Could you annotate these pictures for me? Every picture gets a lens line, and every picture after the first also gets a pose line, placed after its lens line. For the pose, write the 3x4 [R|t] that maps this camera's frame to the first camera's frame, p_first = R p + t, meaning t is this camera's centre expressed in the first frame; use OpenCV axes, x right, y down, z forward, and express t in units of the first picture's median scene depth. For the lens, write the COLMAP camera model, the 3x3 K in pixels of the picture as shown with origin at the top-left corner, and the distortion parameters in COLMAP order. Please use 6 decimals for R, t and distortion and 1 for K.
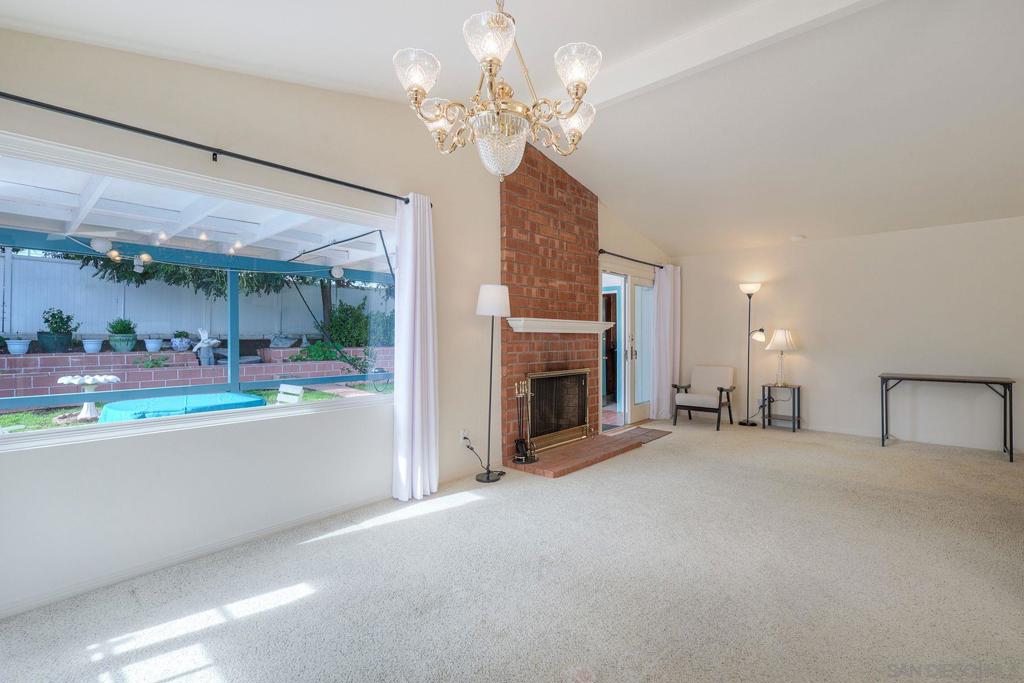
lens RADIAL K [[450.2, 0, 519.3], [0, 450.2, 343.7], [0, 0, 1]] dist [0.006351, -0.002506]
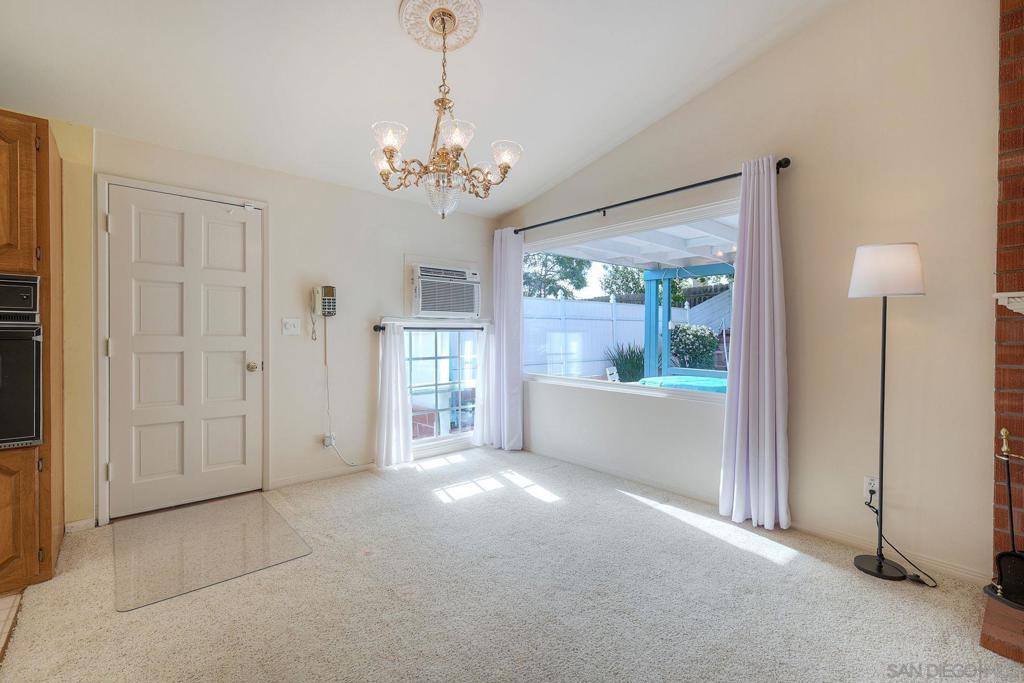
lens RADIAL K [[450.2, 0, 518.9], [0, 450.2, 335.5], [0, 0, 1]] dist [0.006351, -0.002506]
pose [[-0.109887, 0.011133, -0.993882, 0.386446], [-0.013528, 0.999828, 0.012696, -0.007499], [0.993852, 0.014840, -0.109717, 0.393879]]
